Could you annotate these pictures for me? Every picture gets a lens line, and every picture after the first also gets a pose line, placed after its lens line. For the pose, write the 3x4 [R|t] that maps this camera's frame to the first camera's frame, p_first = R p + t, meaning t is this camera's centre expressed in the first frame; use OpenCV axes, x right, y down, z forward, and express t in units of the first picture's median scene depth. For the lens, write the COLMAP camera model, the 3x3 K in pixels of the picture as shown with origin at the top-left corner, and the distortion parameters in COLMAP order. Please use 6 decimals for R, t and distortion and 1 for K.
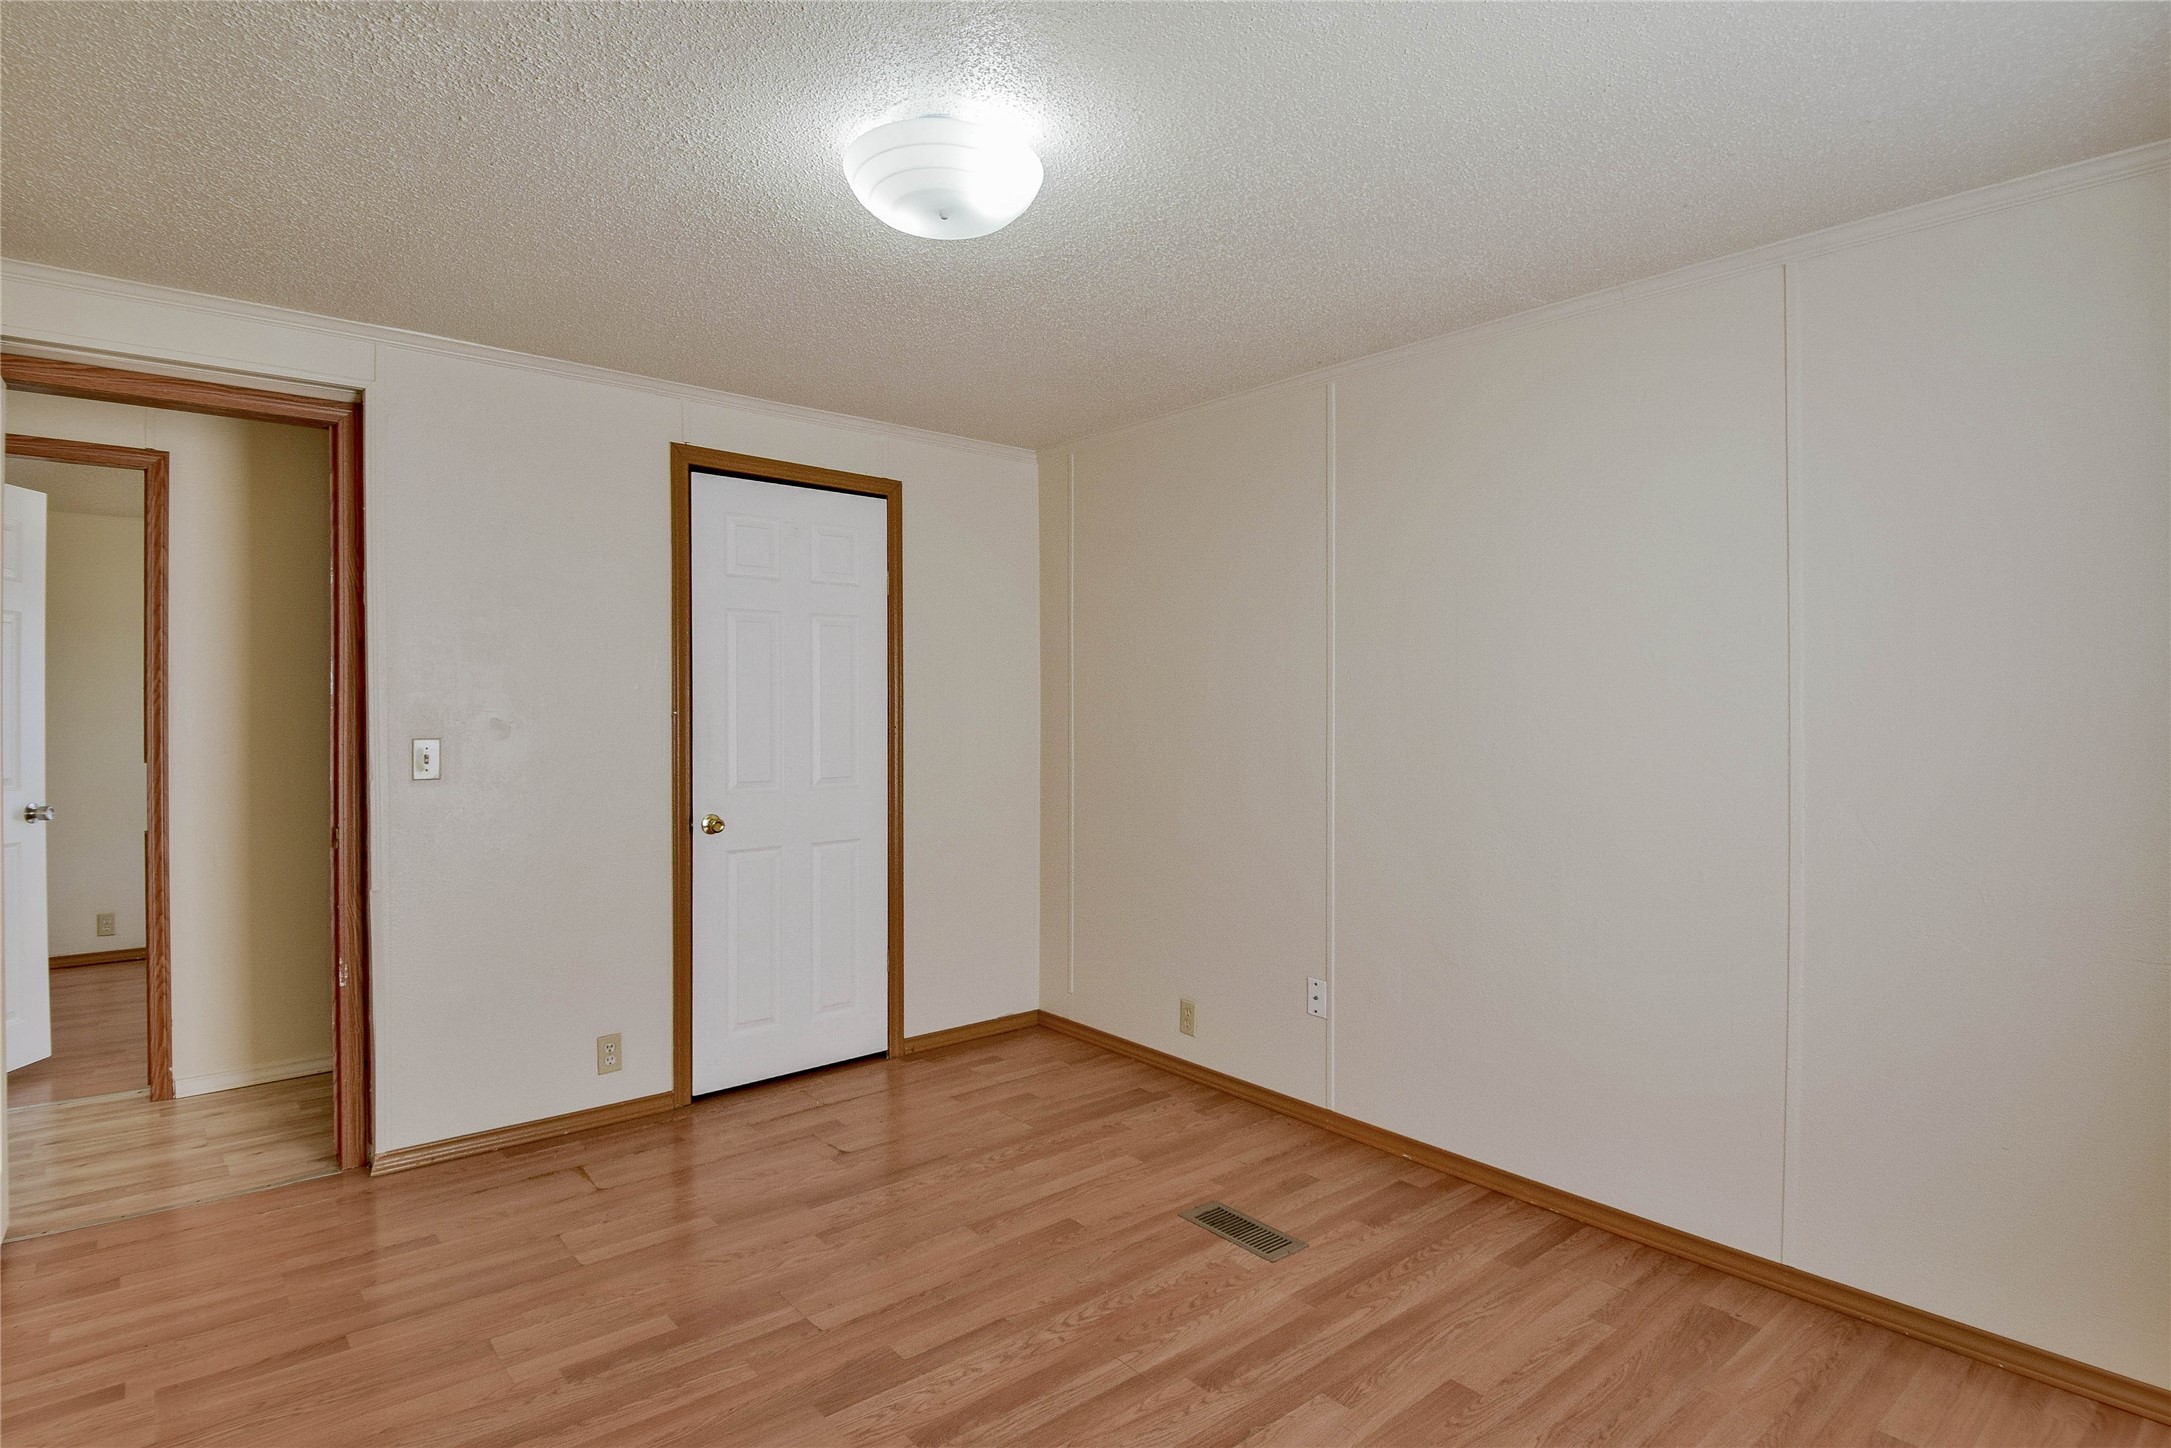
lens RADIAL K [[1107.5, 0, 1070.8], [0, 1107.5, 730.4], [0, 0, 1]] dist [0.019049, -0.030922]
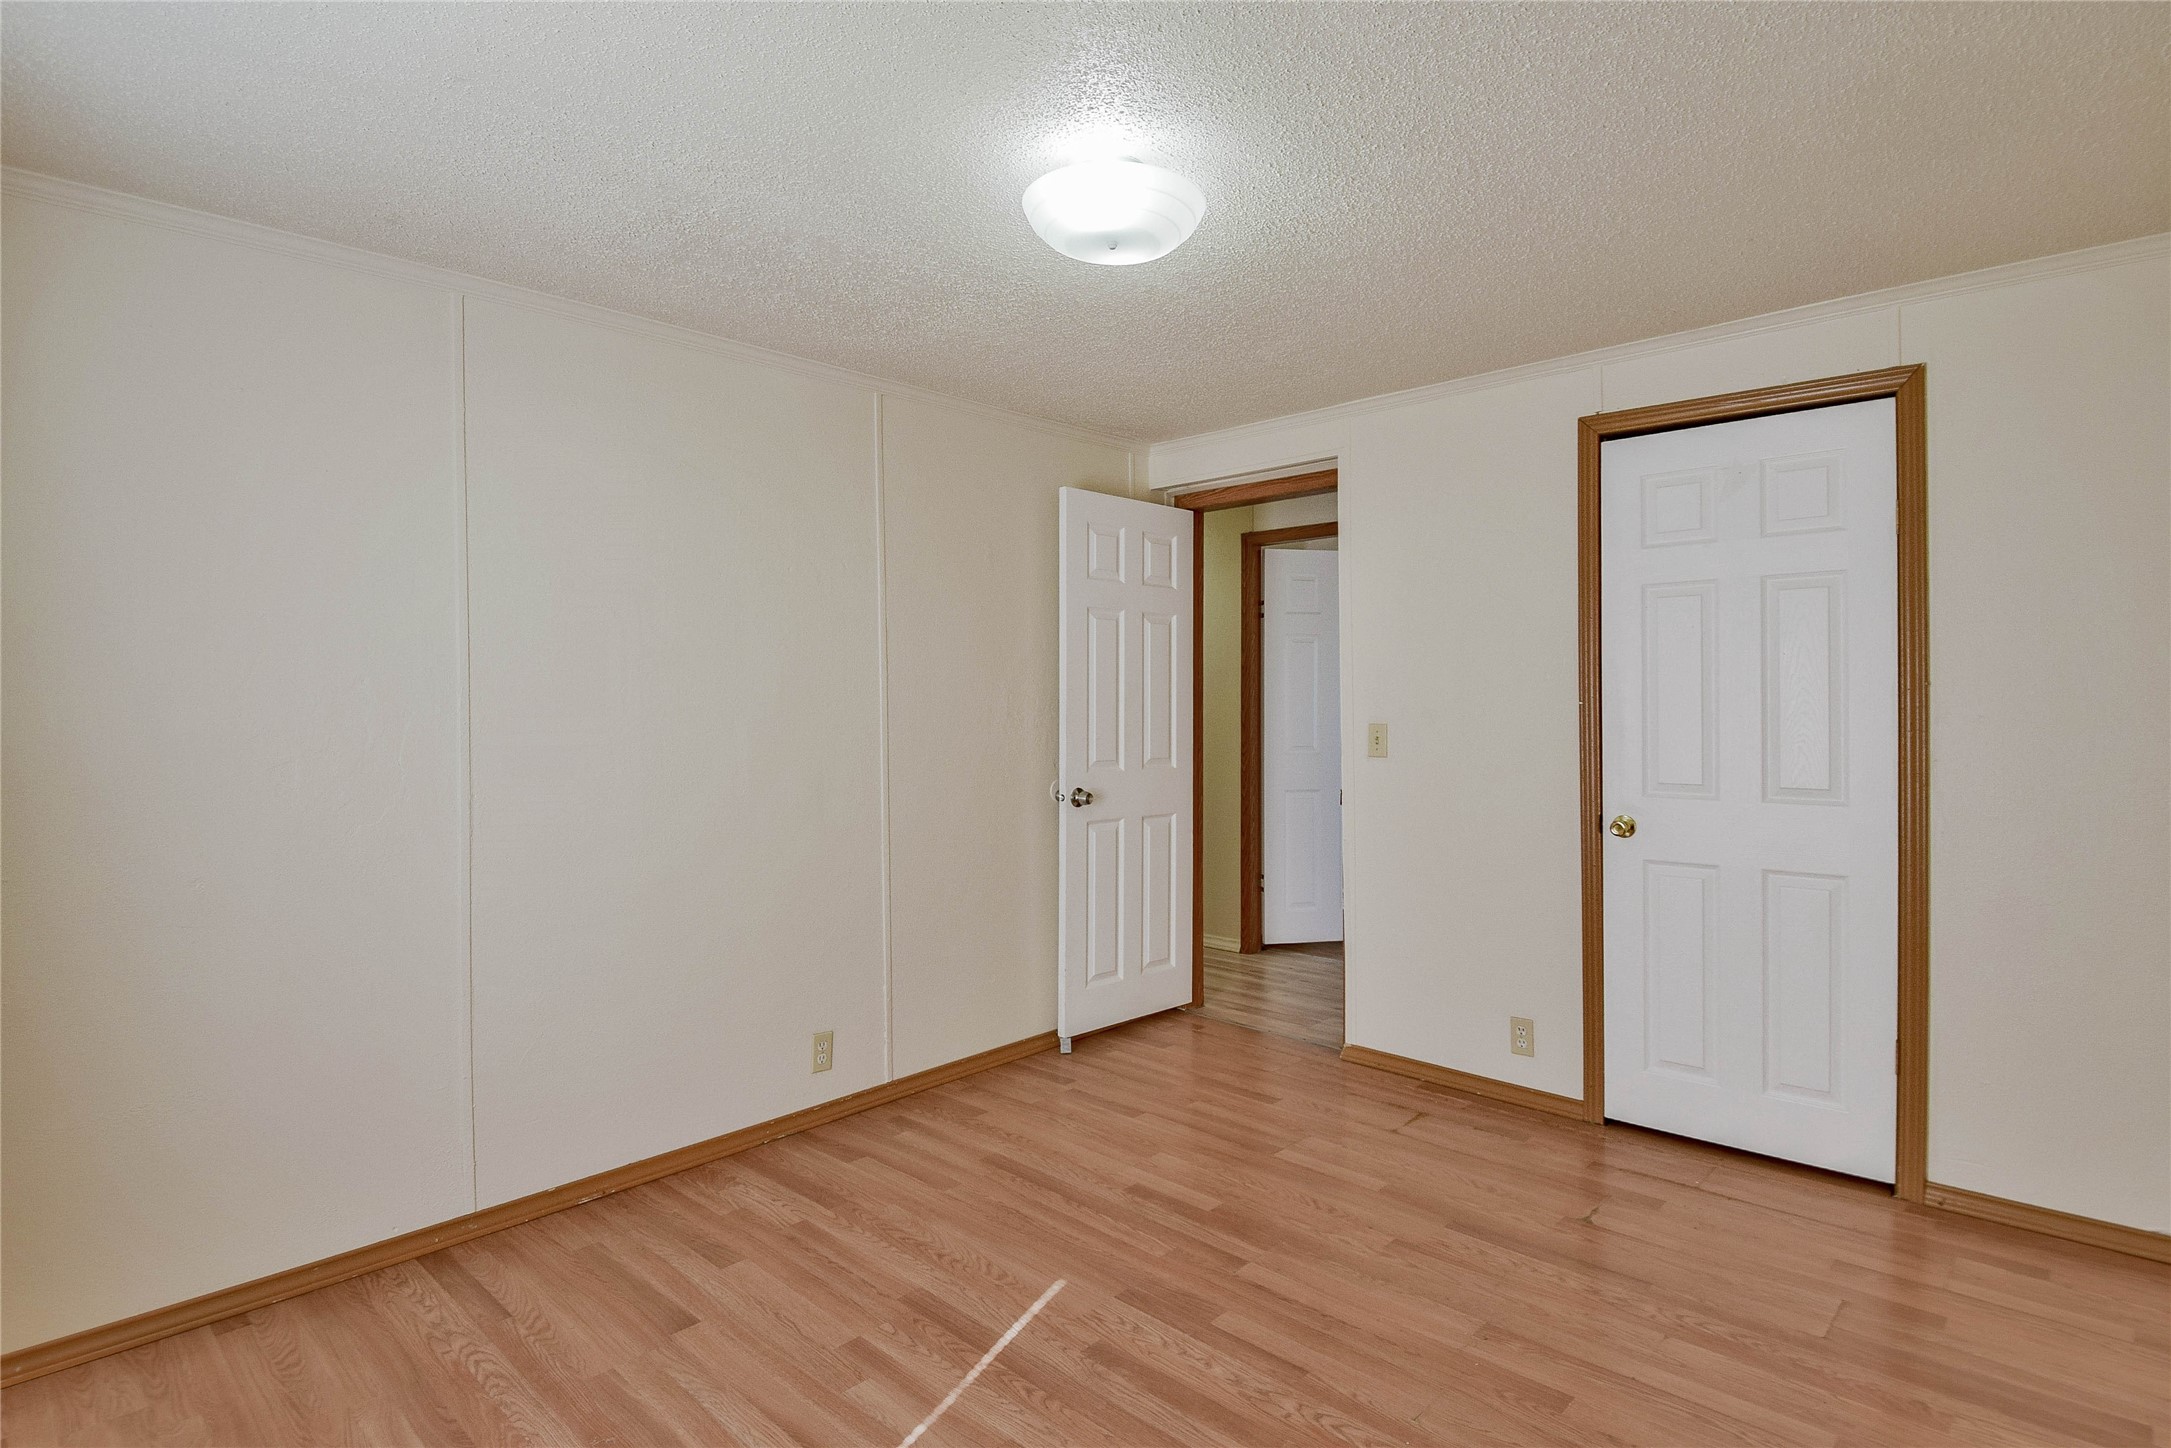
lens RADIAL K [[1107.5, 0, 1080.9], [0, 1107.5, 713.1], [0, 0, 1]] dist [0.019049, -0.030922]
pose [[0.110422, 0.010680, -0.993827, 0.592765], [-0.016957, 0.999817, 0.008860, -0.008245], [0.993740, 0.015874, 0.110582, 0.517557]]
